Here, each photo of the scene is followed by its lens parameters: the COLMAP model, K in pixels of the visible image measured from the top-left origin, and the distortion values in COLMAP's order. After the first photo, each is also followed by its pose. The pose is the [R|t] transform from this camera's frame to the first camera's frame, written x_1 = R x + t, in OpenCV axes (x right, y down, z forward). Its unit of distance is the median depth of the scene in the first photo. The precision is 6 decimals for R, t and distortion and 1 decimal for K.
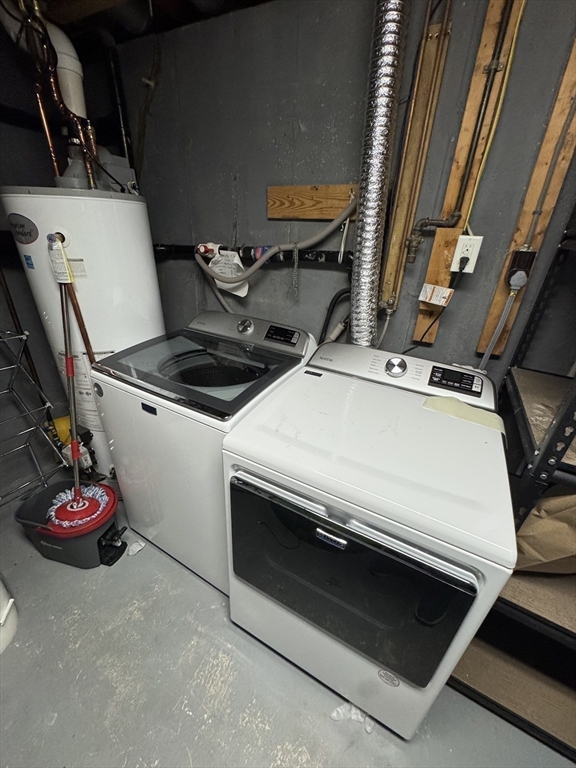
lens RADIAL K [[309.3, 0, 288.0], [0, 309.3, 382.7], [0, 0, 1]] dist [-0.004432, 0.001090]
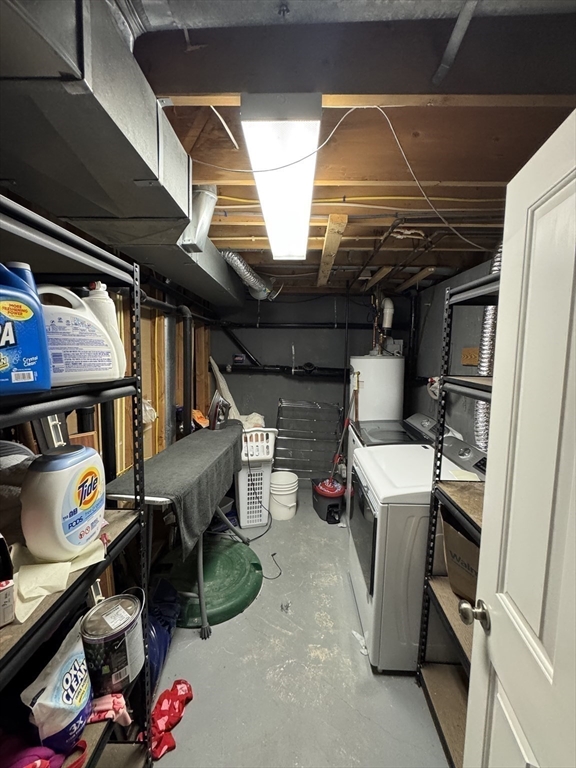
lens RADIAL K [[309.3, 0, 287.9], [0, 309.3, 381.3], [0, 0, 1]] dist [-0.004432, 0.001090]
pose [[0.436133, 0.041904, -0.898906, 1.171007], [-0.388957, 0.909563, -0.146314, 0.171290], [0.811480, 0.413448, 0.412989, -0.454858]]
